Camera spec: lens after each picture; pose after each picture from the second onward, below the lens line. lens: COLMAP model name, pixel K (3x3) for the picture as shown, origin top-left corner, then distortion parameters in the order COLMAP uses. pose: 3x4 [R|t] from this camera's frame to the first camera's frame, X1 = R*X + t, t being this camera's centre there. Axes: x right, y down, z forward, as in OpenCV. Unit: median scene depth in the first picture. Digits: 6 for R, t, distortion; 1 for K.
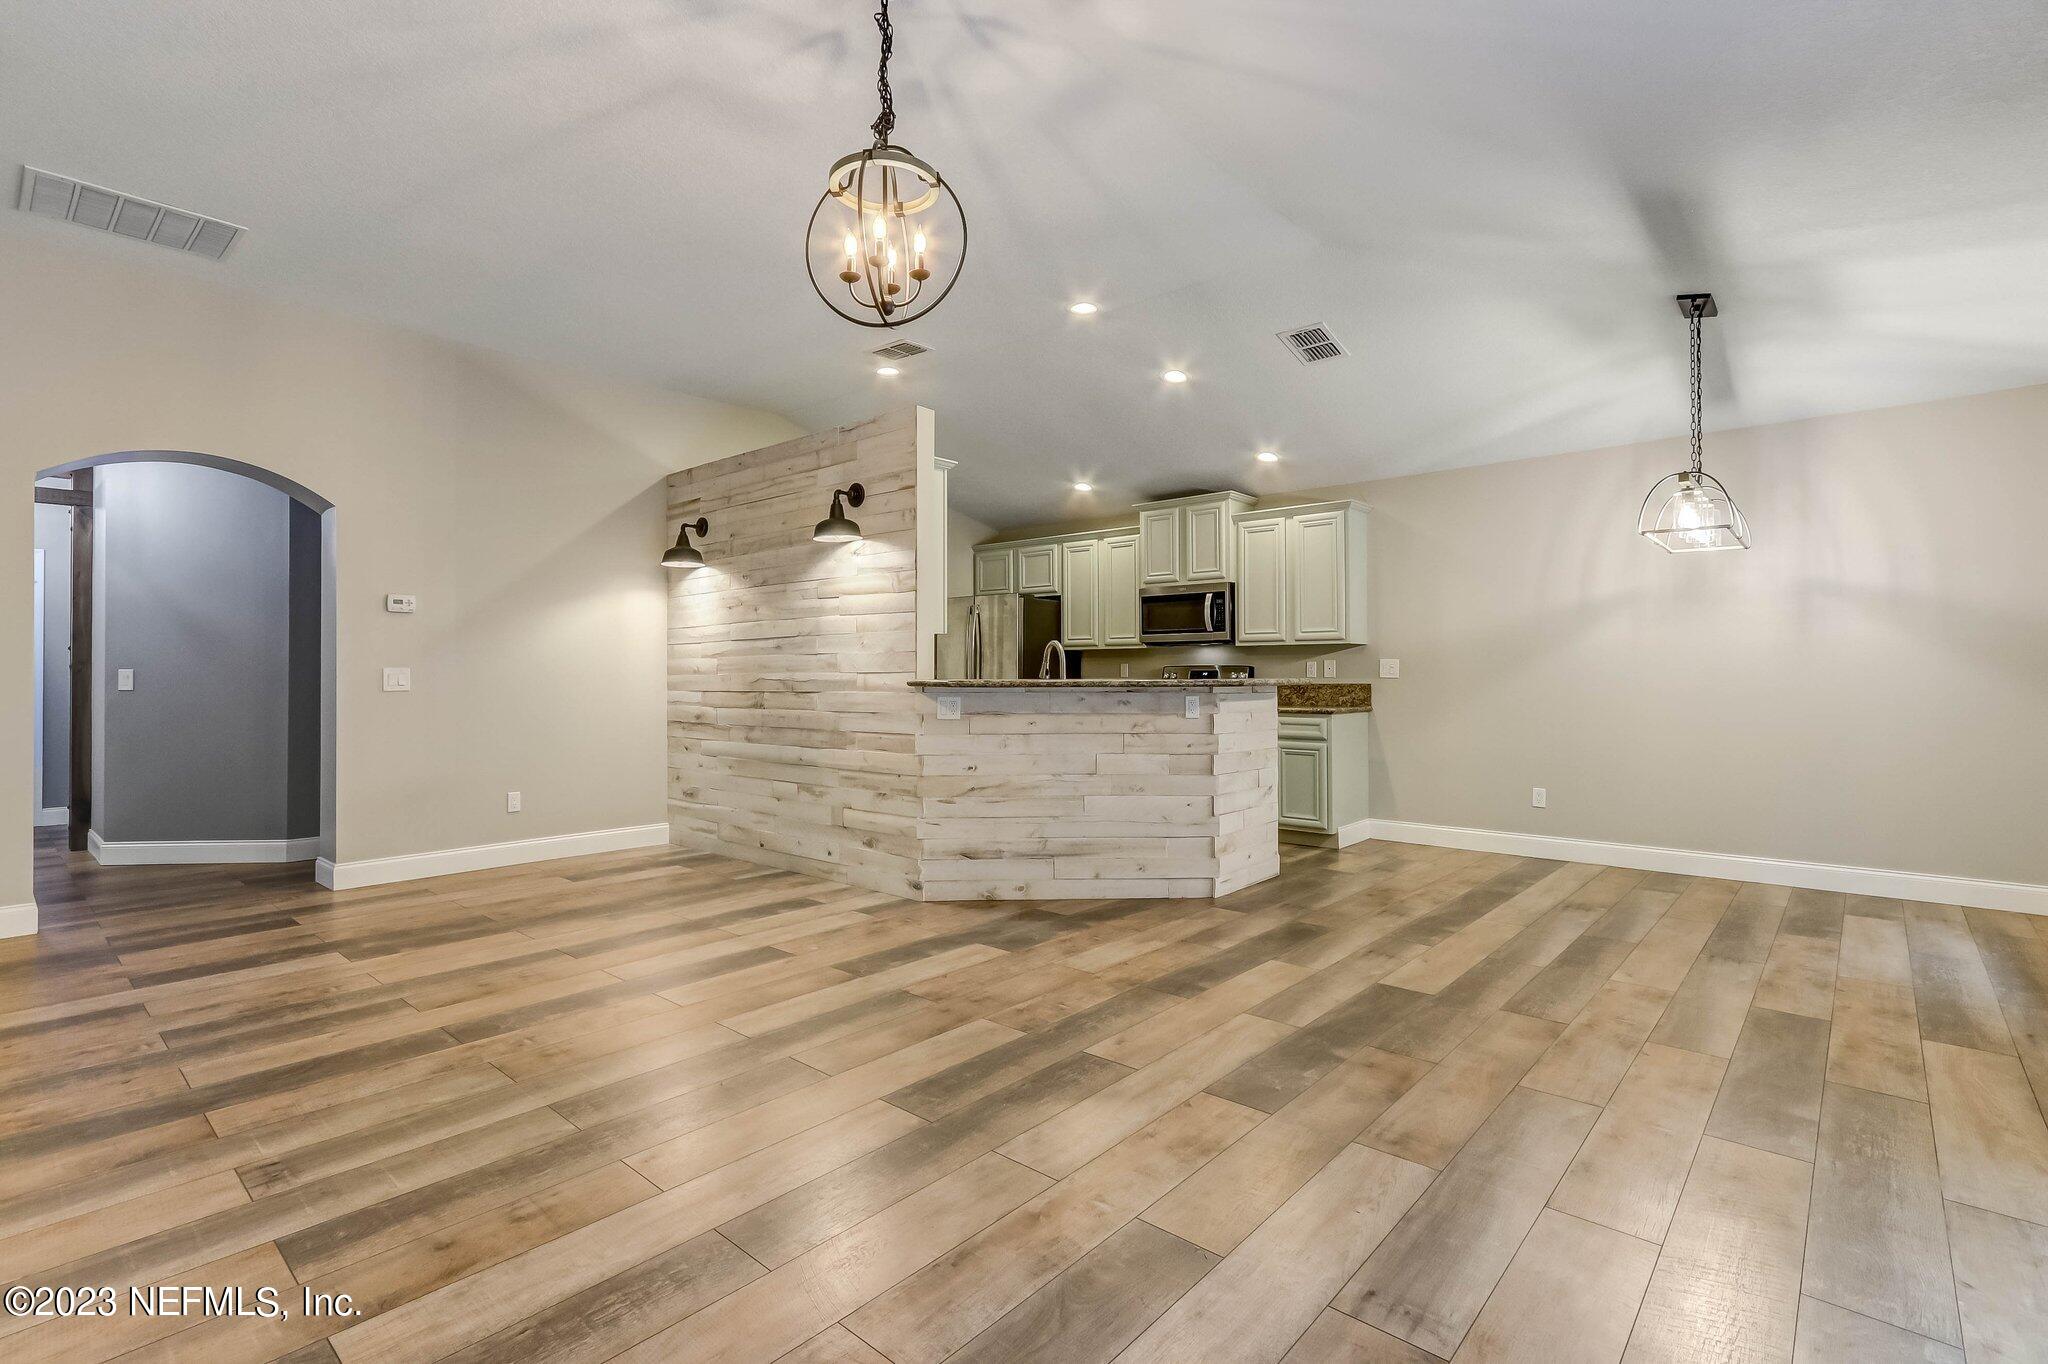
lens RADIAL K [[948.4, 0, 1005.1], [0, 948.4, 660.5], [0, 0, 1]] dist [0.003466, 0.001473]
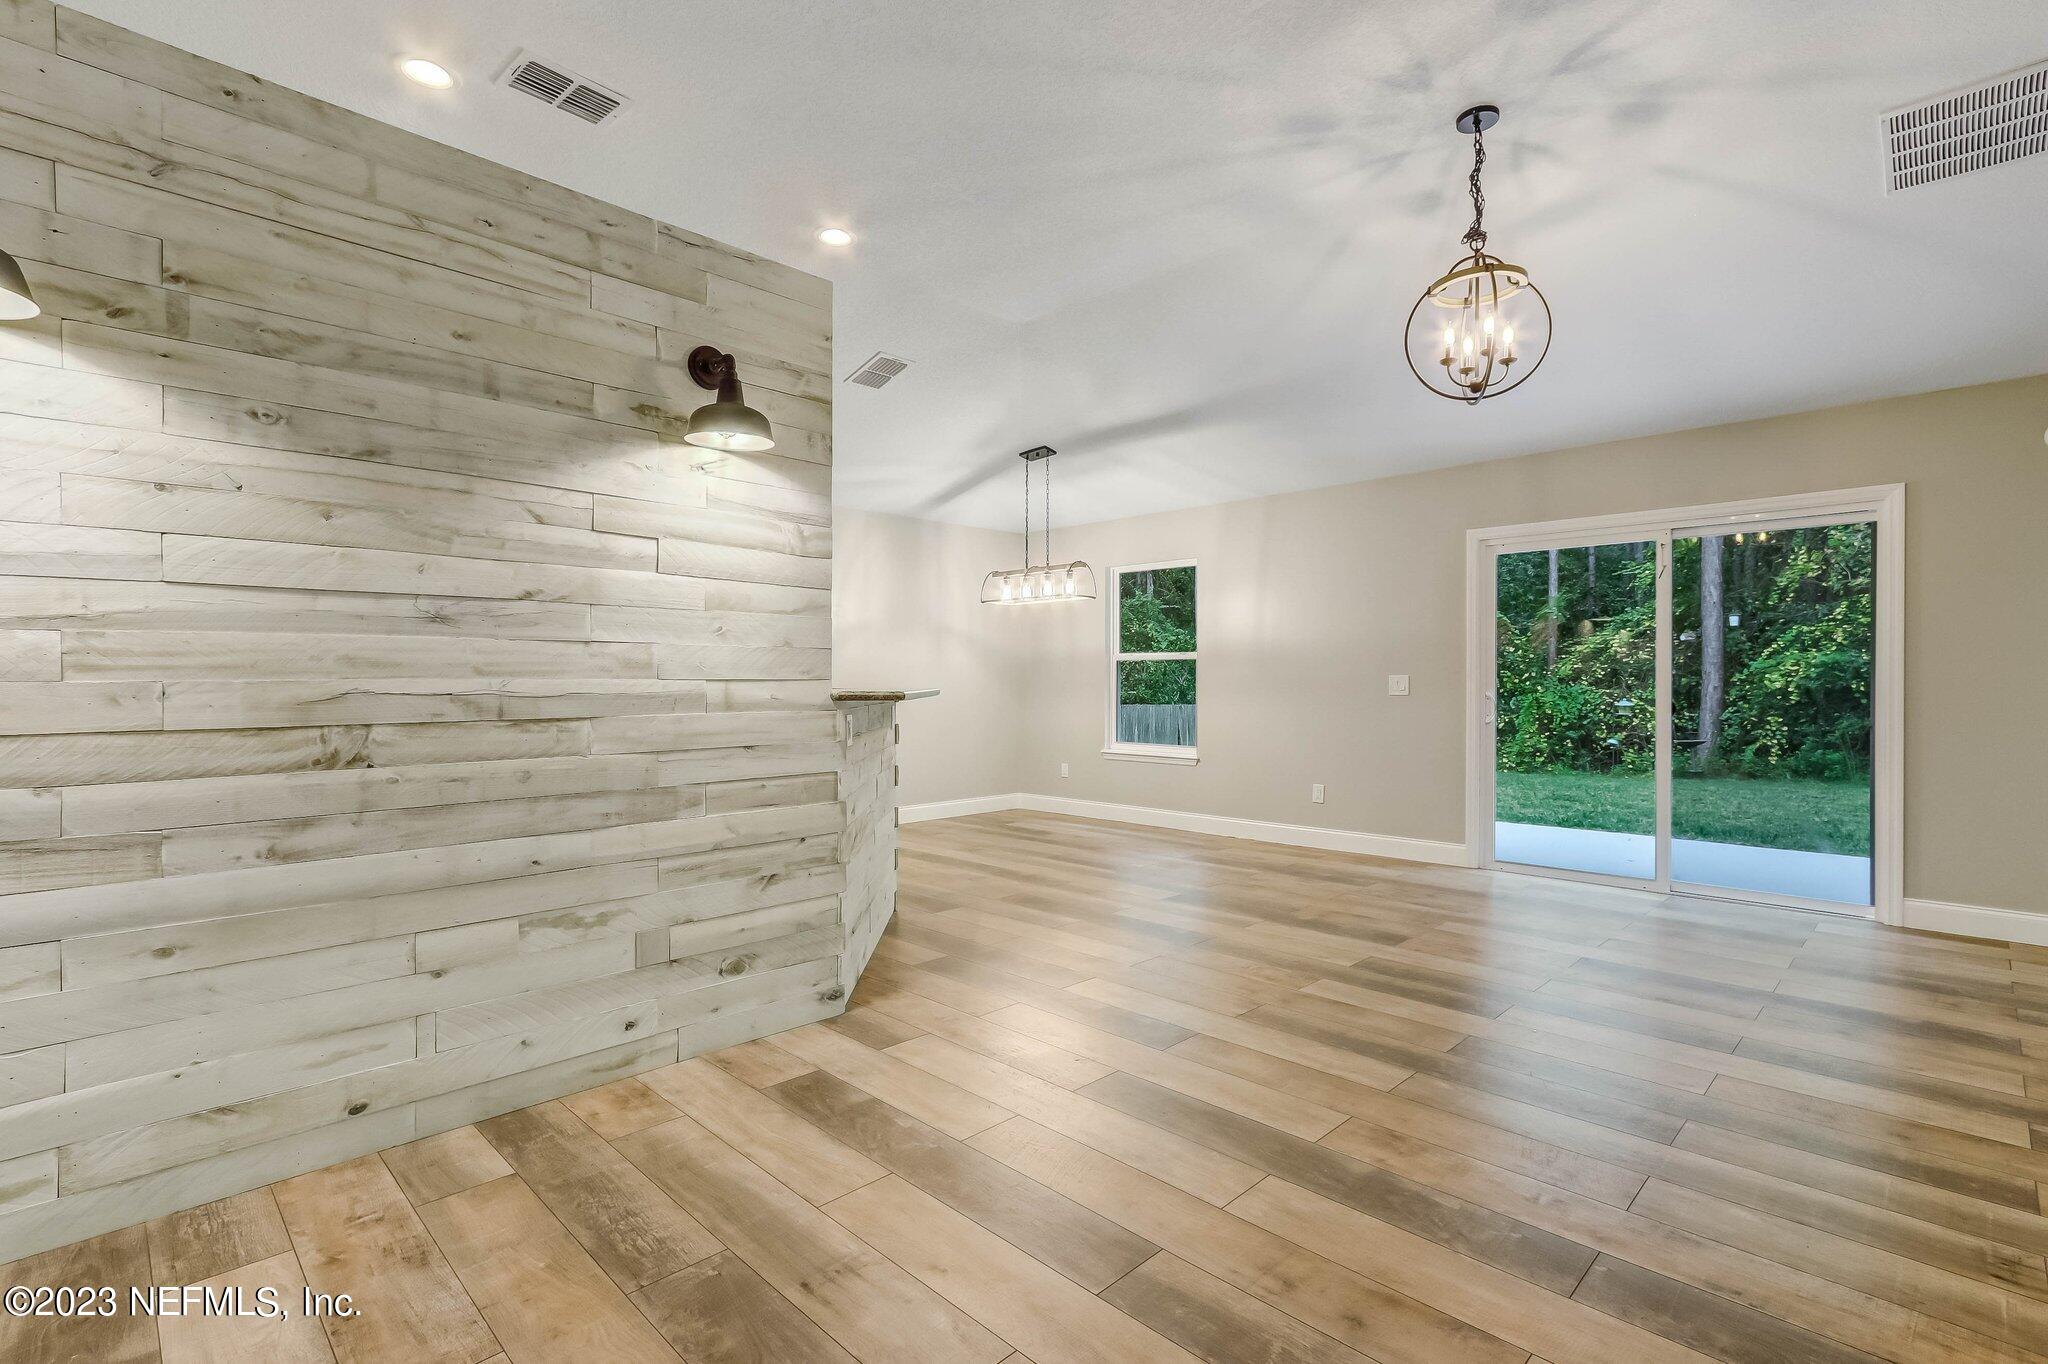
lens RADIAL K [[942.3, 0, 1004.0], [0, 942.3, 680.2], [0, 0, 1]] dist [0.003580, 0.000250]
pose [[0.059607, 0.006048, 0.998204, -0.907143], [-0.013966, 0.999889, -0.005224, 0.017374], [-0.998124, -0.013630, 0.059684, 1.004781]]
